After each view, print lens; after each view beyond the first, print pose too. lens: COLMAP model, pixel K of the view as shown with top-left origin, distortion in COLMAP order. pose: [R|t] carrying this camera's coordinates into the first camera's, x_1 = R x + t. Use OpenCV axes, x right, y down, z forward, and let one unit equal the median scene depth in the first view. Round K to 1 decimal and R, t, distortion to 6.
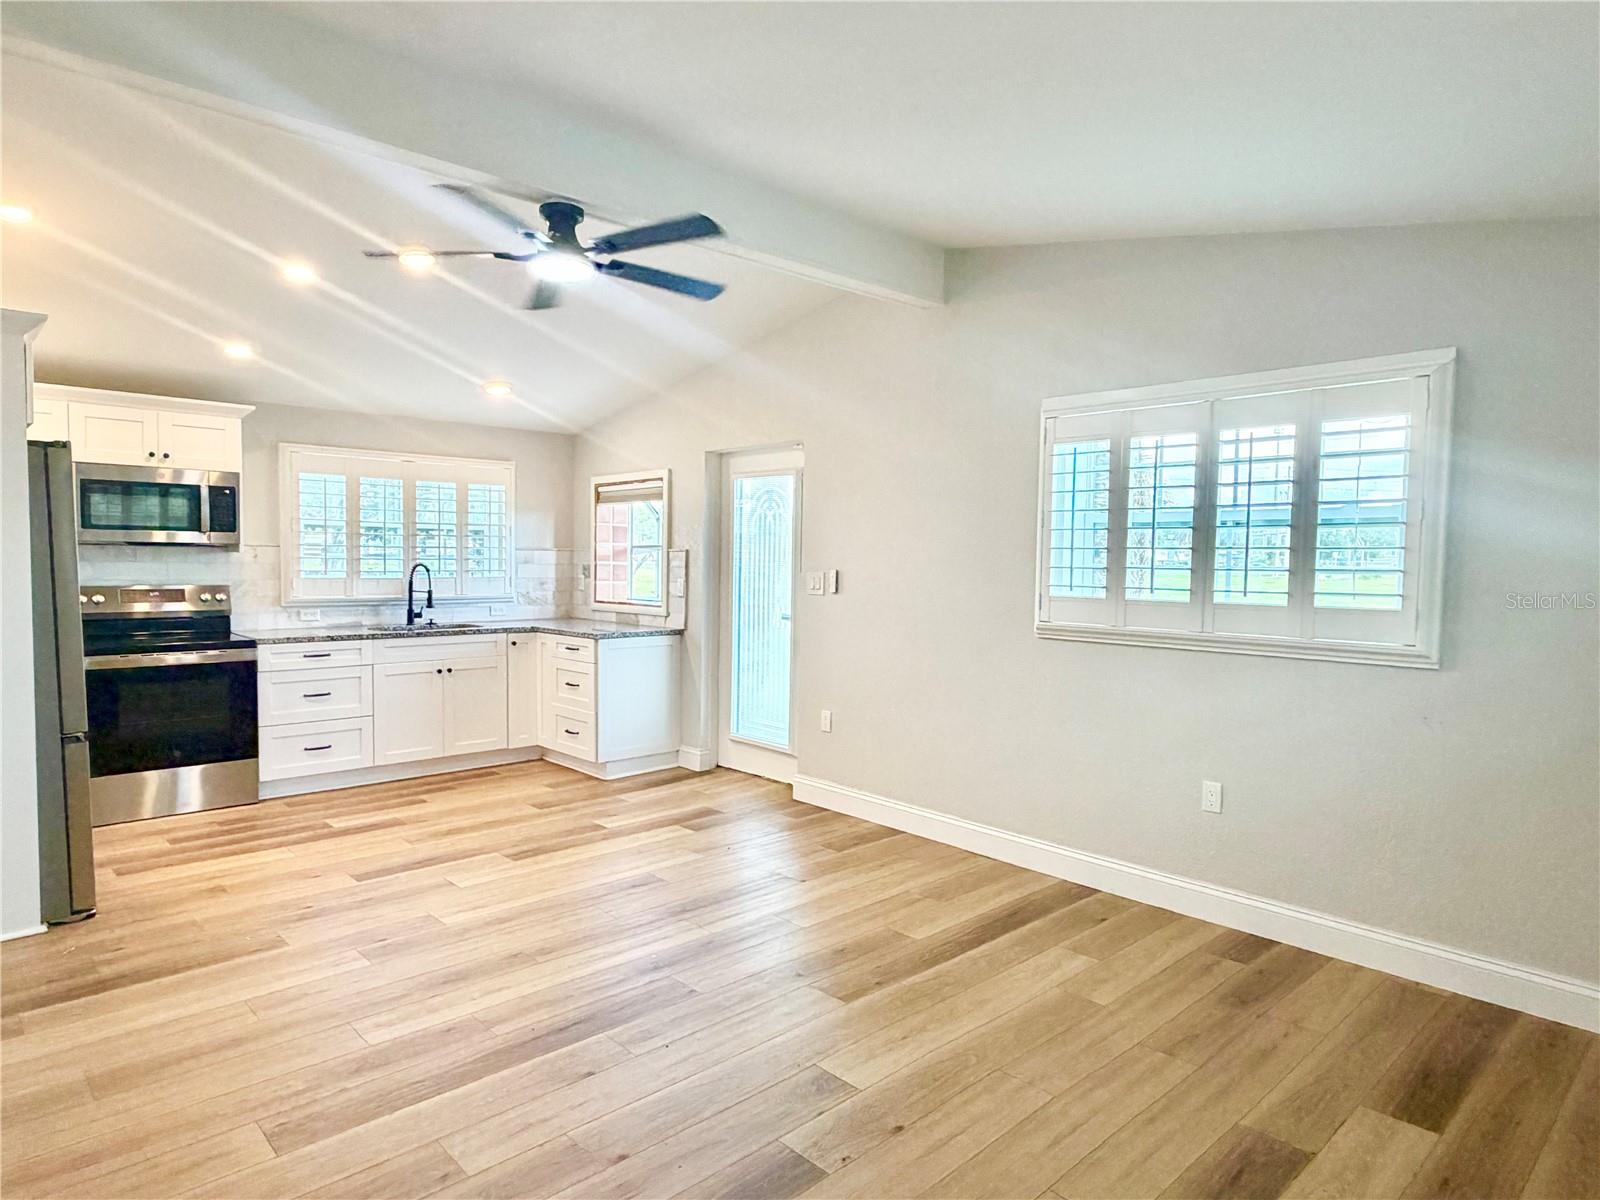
lens RADIAL K [[955.8, 0, 802.8], [0, 955.8, 608.9], [0, 0, 1]] dist [-0.001962, 0.002242]
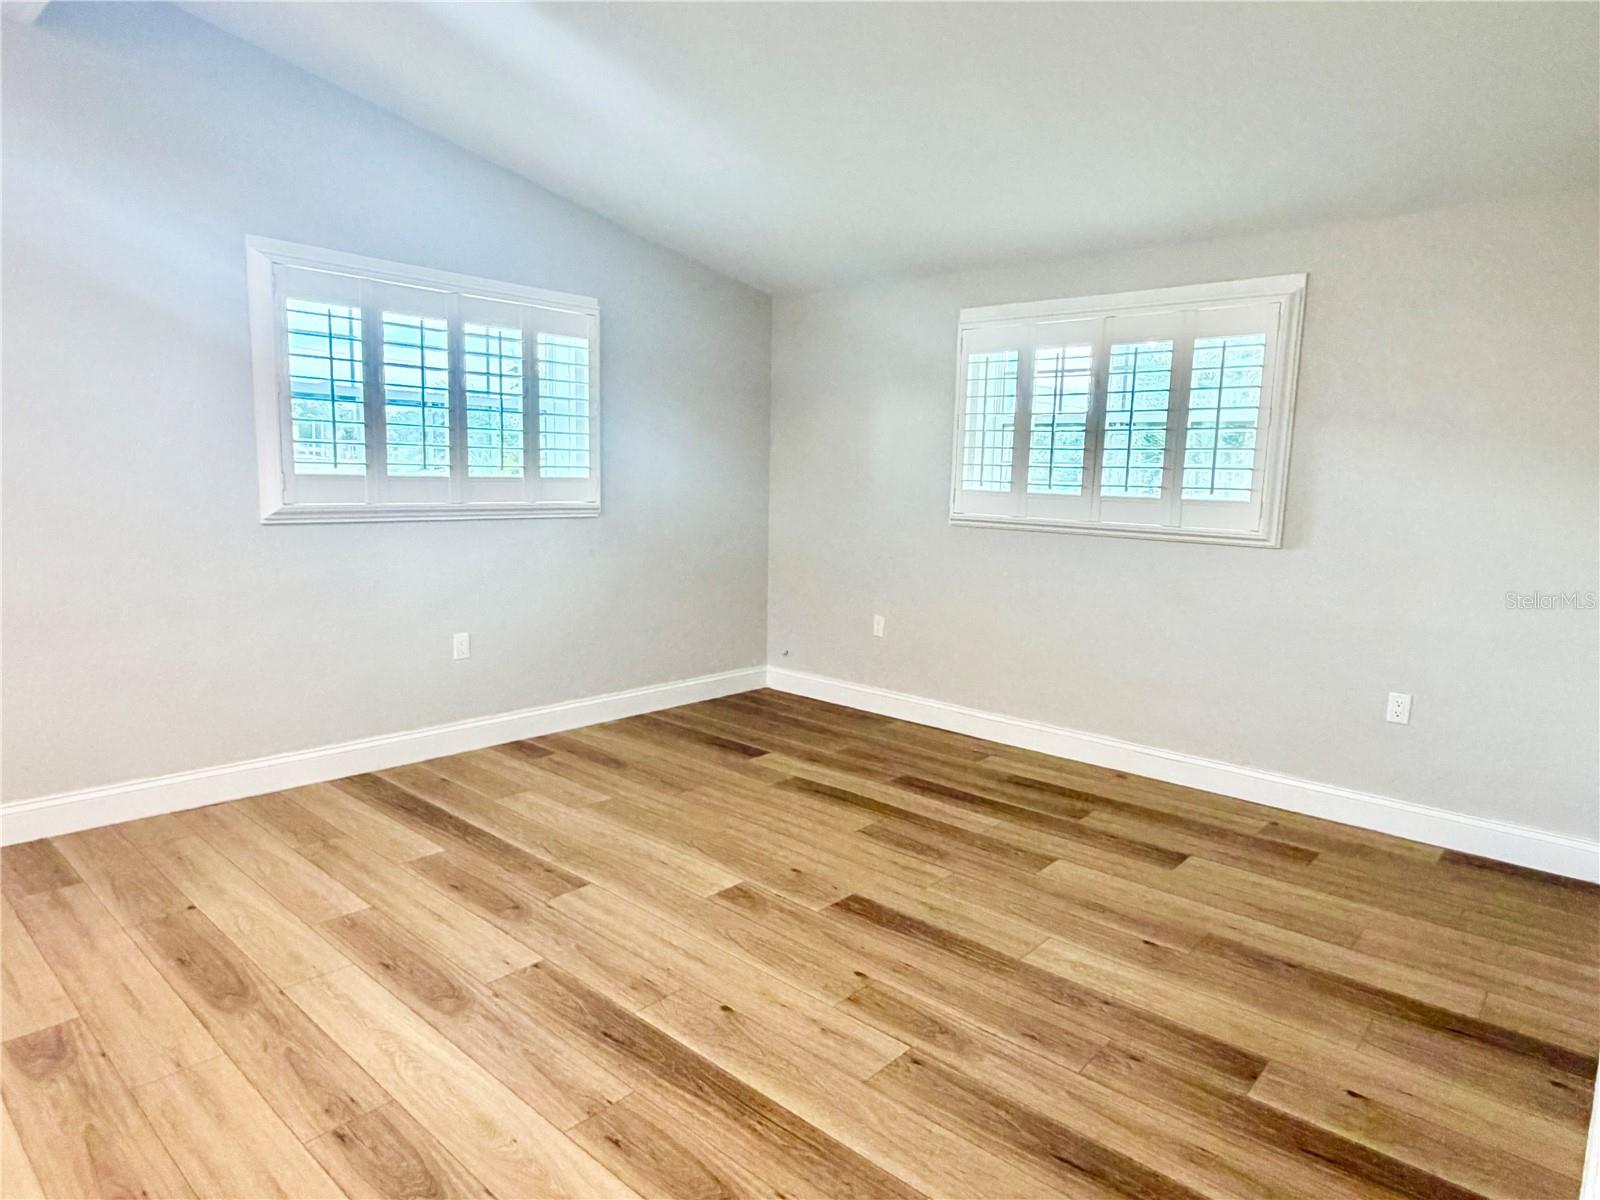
lens RADIAL K [[955.8, 0, 802.8], [0, 955.8, 608.9], [0, 0, 1]] dist [-0.001962, 0.002242]
pose [[-0.082087, -0.158987, 0.983862, -0.515524], [0.023422, 0.986613, 0.161386, -0.017407], [-0.996350, 0.036292, -0.077264, 0.474958]]
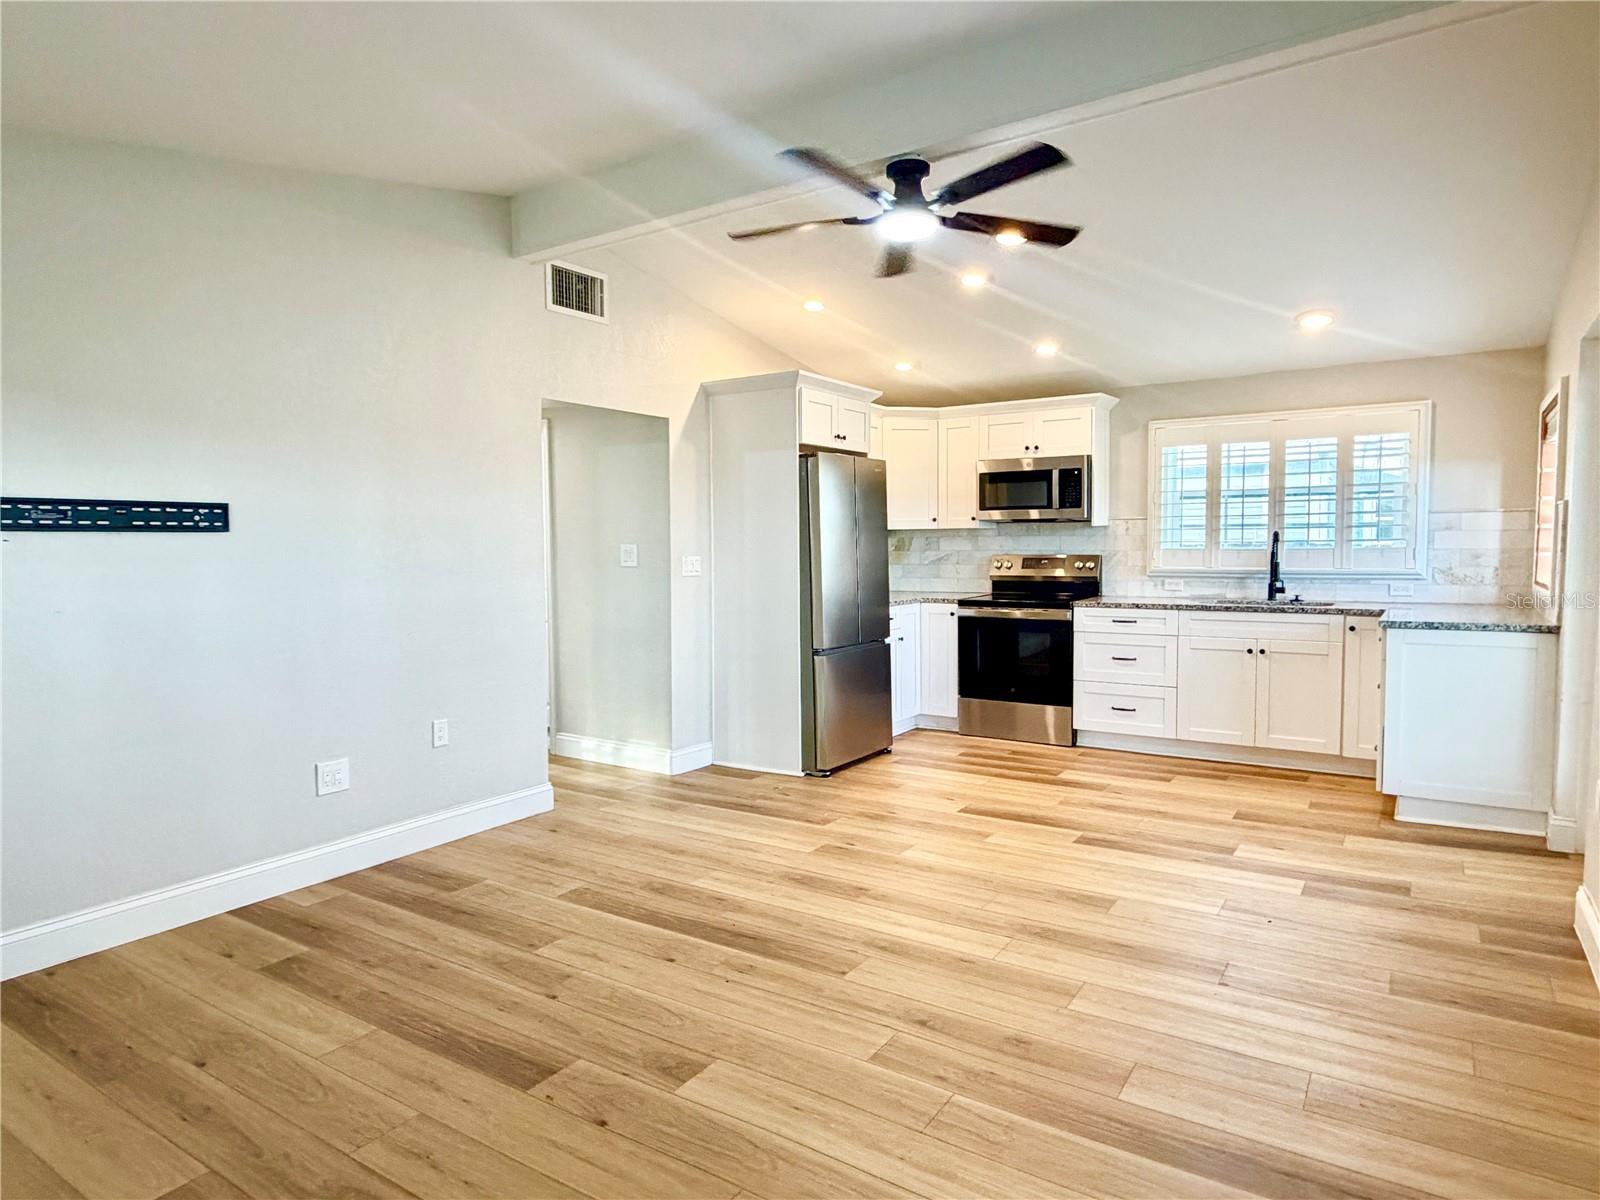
lens RADIAL K [[957.6, 0, 801.2], [0, 957.6, 600.4], [0, 0, 1]] dist [-0.000689, 0.000775]
pose [[0.228226, 0.045167, -0.972560, 0.447064], [-0.038798, 0.998552, 0.037270, 0.000157], [0.972835, 0.029228, 0.229648, 0.421933]]
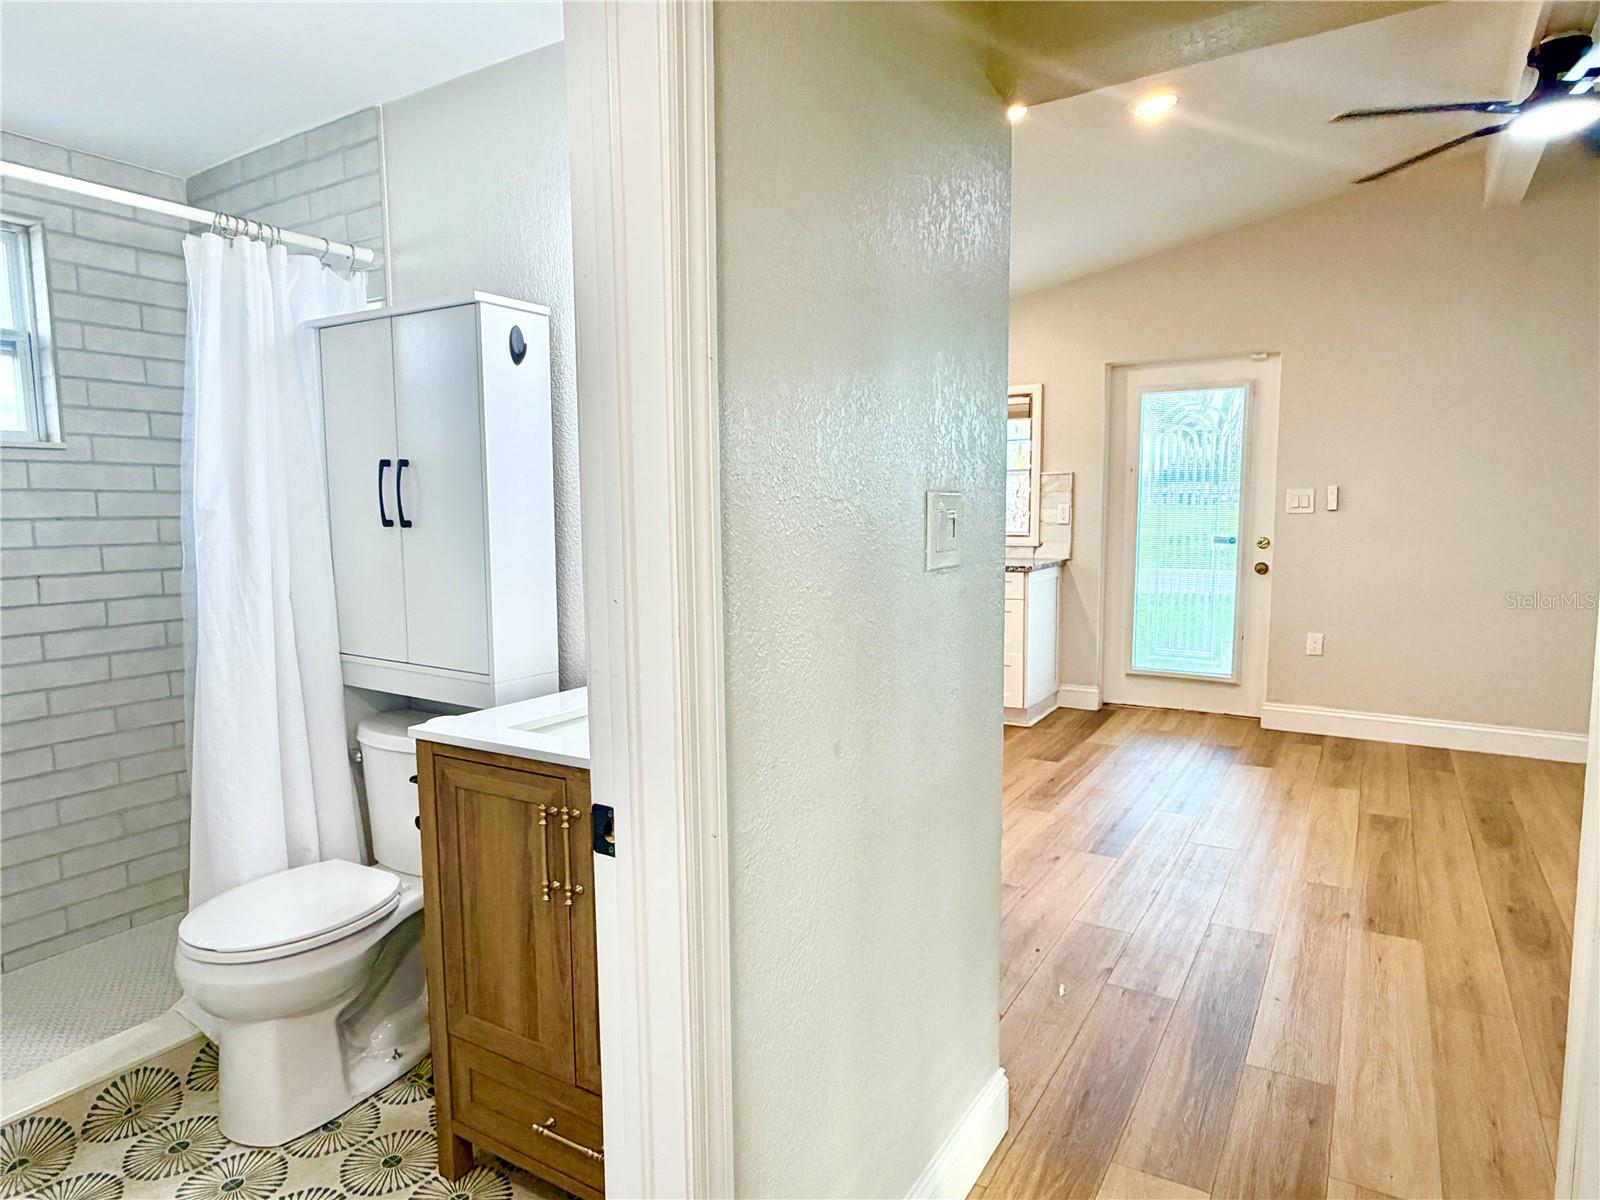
lens RADIAL K [[955.8, 0, 802.8], [0, 955.8, 608.9], [0, 0, 1]] dist [-0.001962, 0.002242]
pose [[0.964685, -0.051286, 0.258366, -0.715896], [0.036765, 0.997477, 0.060728, 0.004381], [-0.260829, -0.049085, 0.964136, 0.207388]]
